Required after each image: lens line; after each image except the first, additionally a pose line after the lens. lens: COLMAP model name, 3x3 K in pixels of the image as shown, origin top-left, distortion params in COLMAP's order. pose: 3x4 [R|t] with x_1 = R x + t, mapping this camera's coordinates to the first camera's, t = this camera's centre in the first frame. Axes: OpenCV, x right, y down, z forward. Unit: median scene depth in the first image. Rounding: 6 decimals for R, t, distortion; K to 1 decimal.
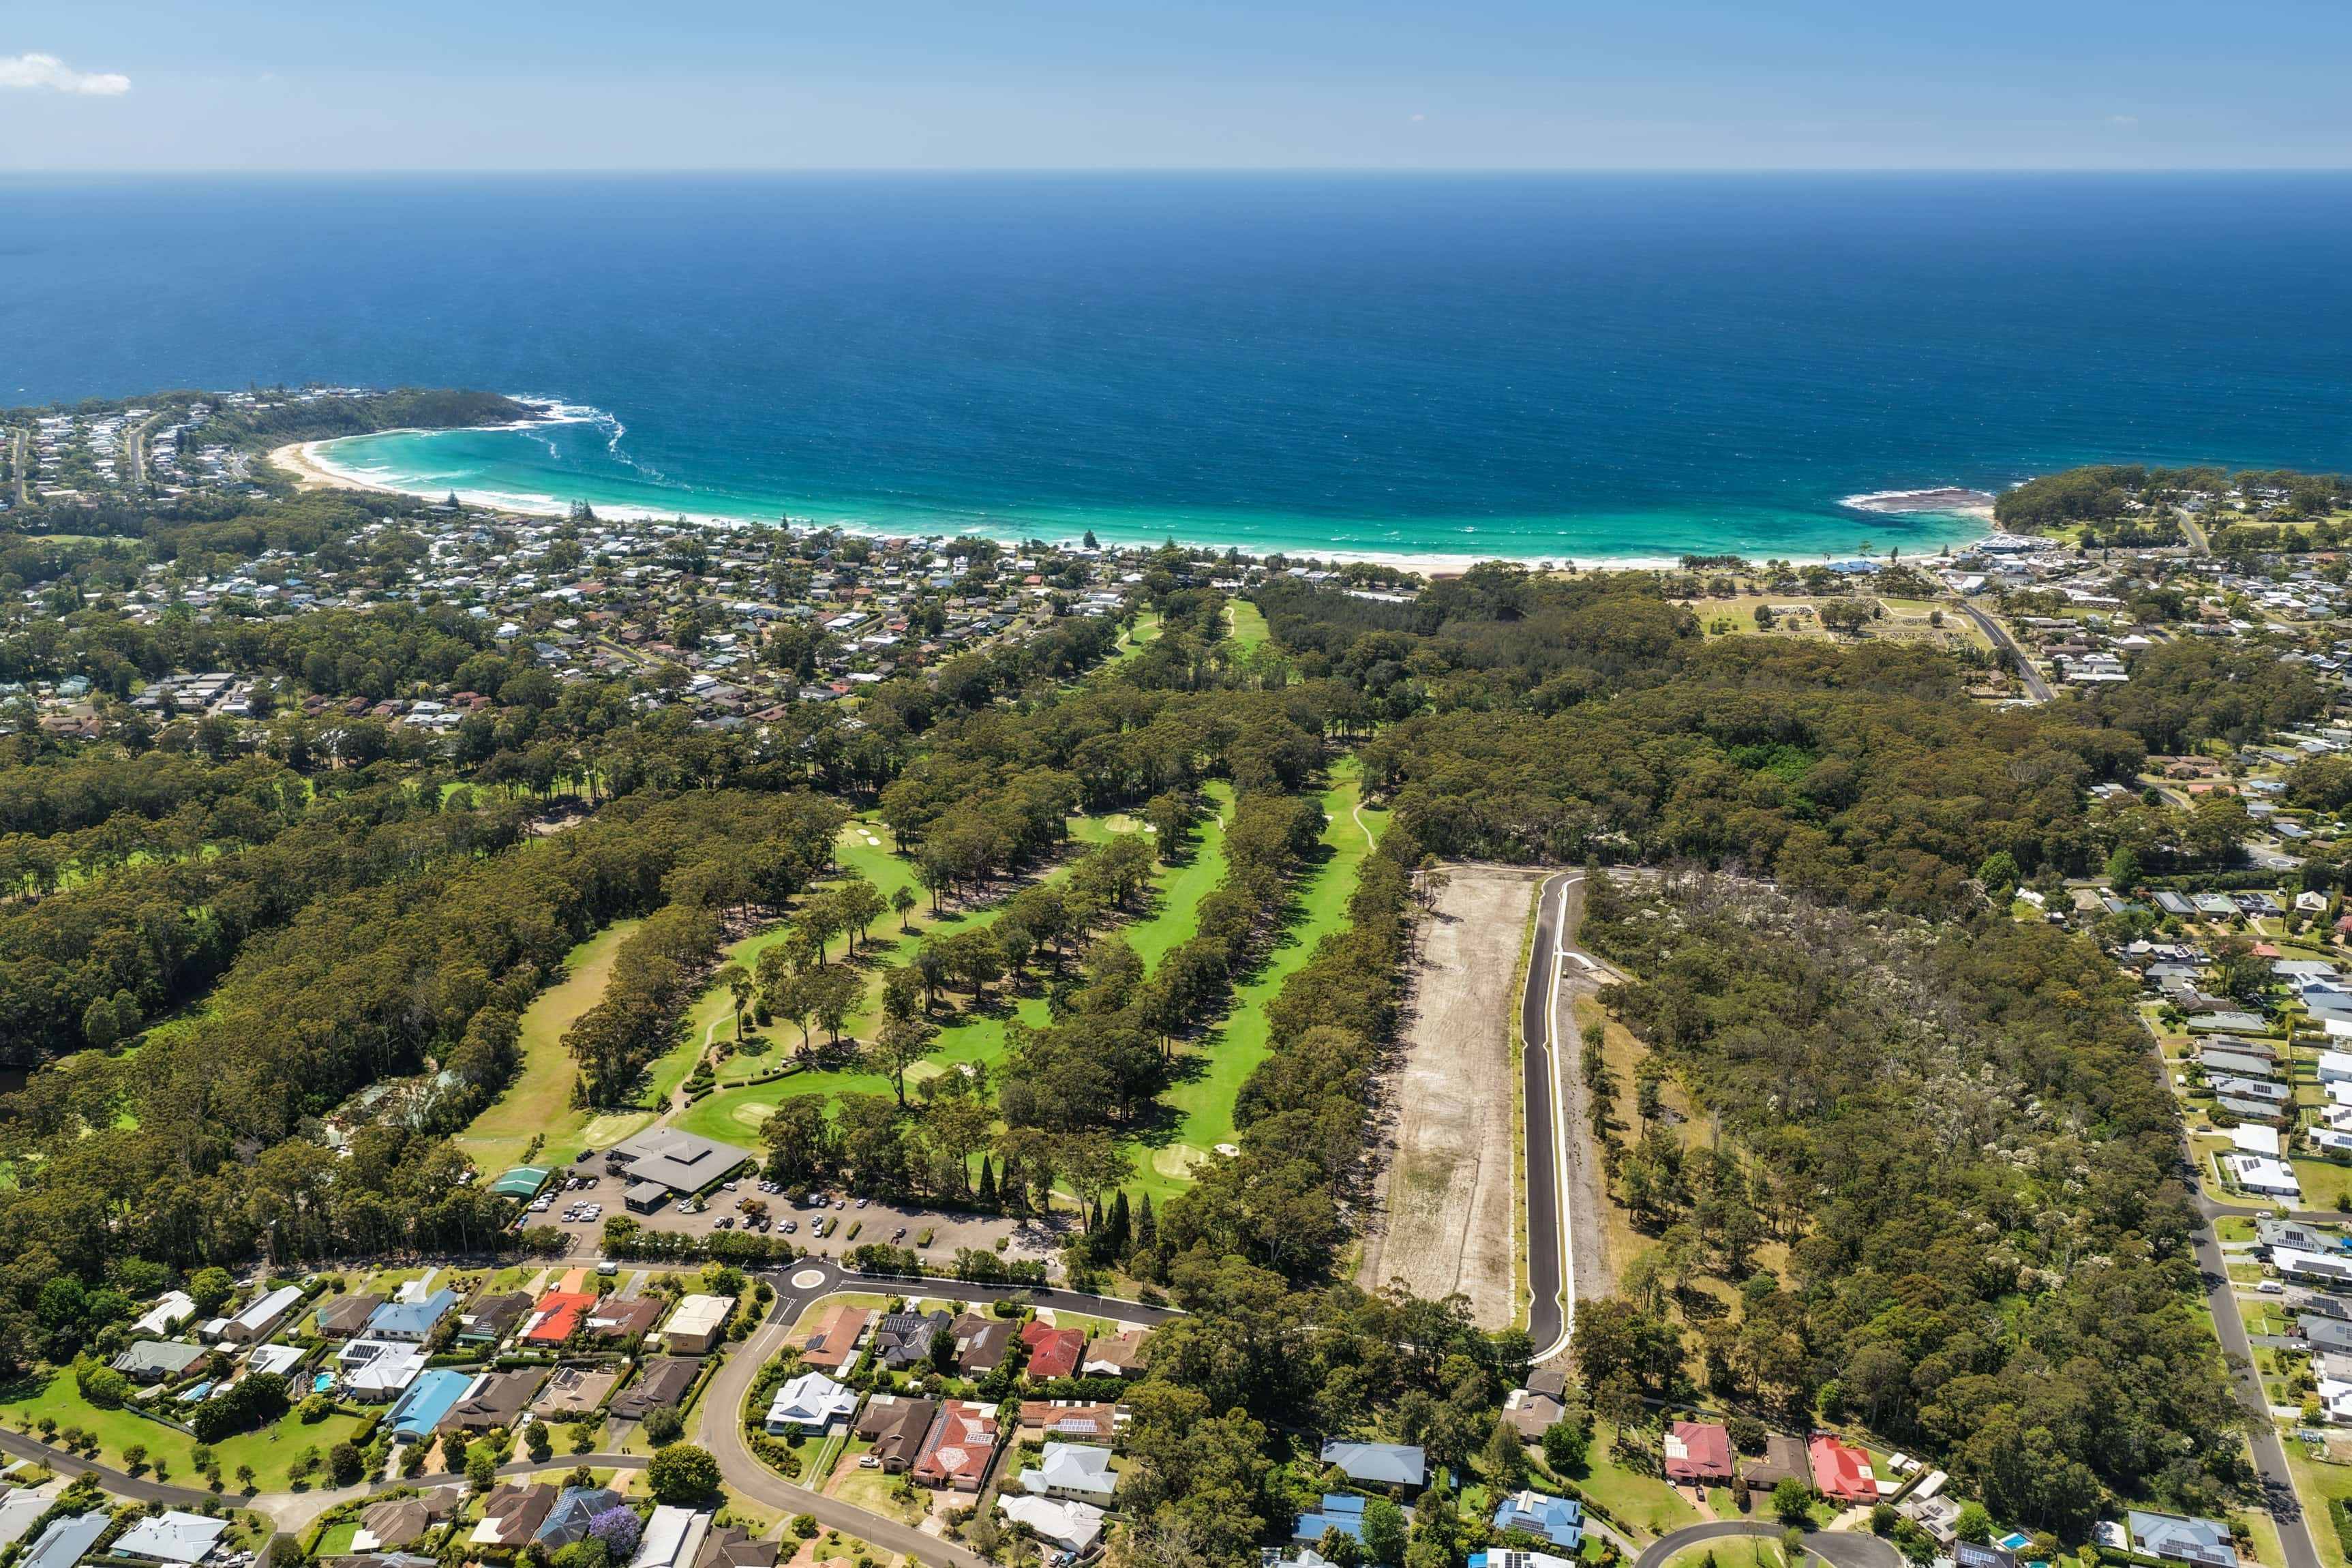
lens RADIAL K [[1939.1, 0, 1176.0], [0, 1939.1, 784.0], [0, 0, 1]] dist [-0.000194, 0.026770]
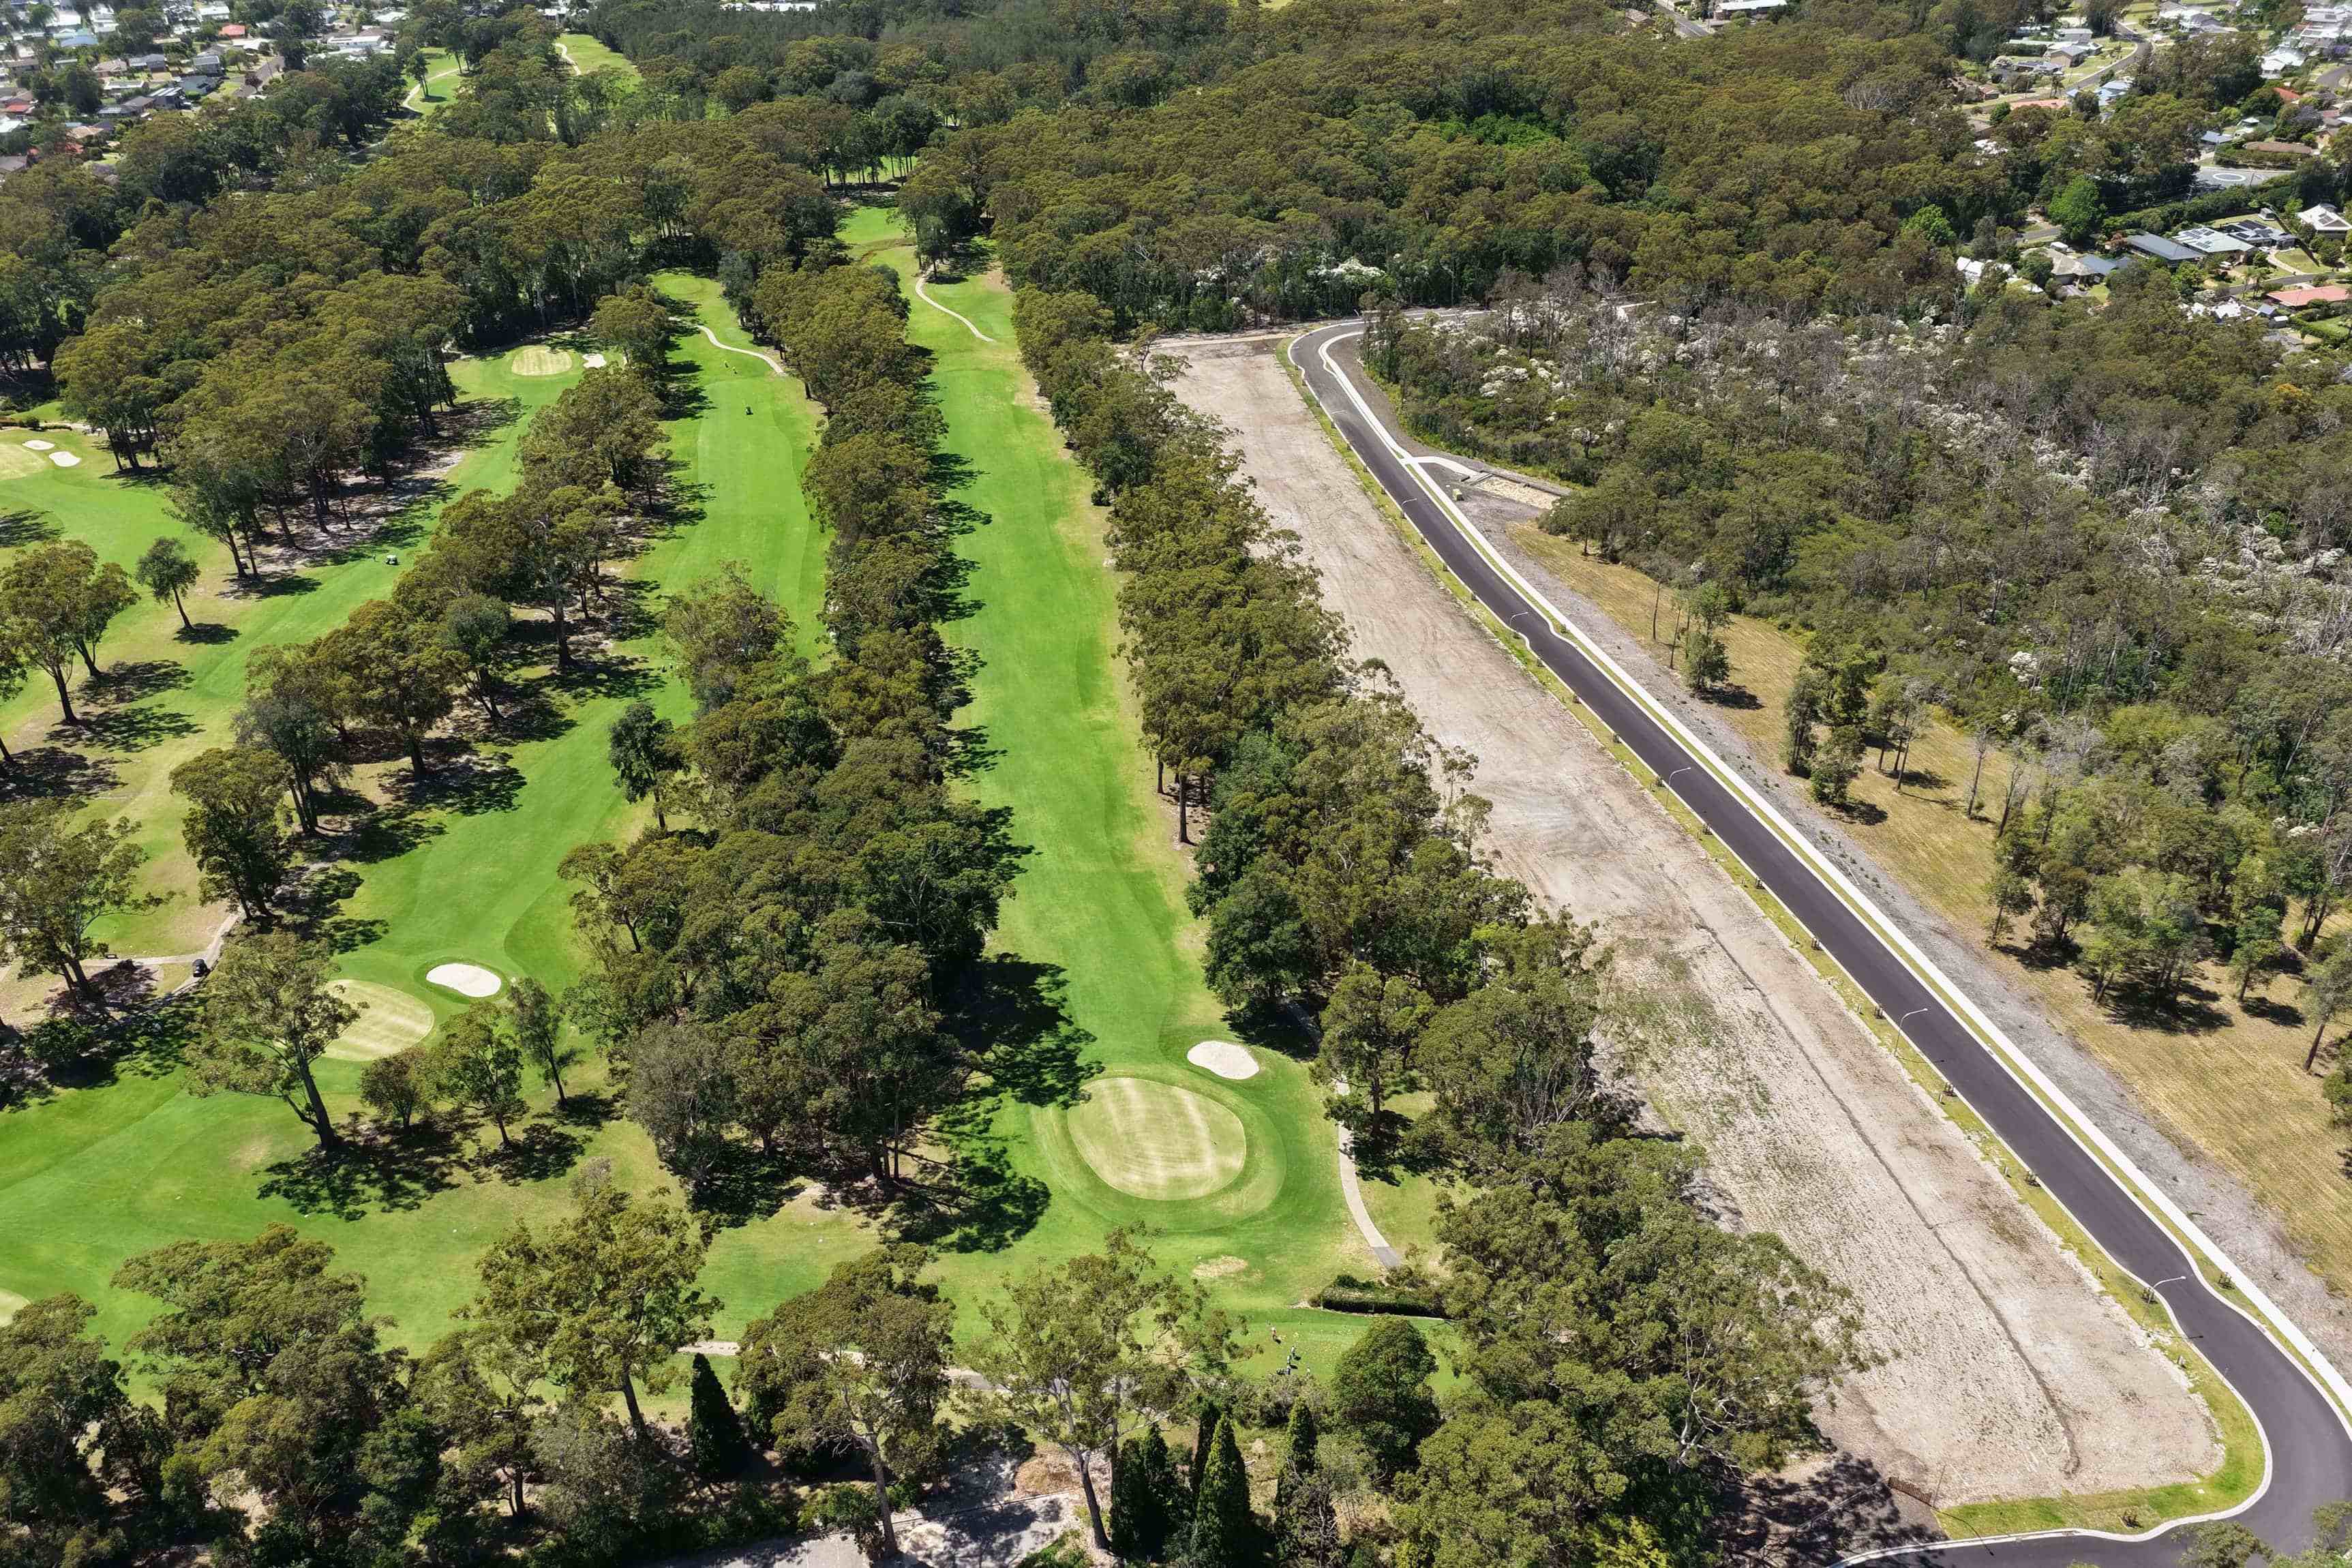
lens RADIAL K [[1939.1, 0, 1176.0], [0, 1939.1, 784.0], [0, 0, 1]] dist [-0.000194, 0.026770]
pose [[0.927423, -0.209589, 0.309772, -0.063862], [0.130439, 0.957486, 0.257307, 0.019040], [-0.350531, -0.198226, 0.915333, 0.430105]]
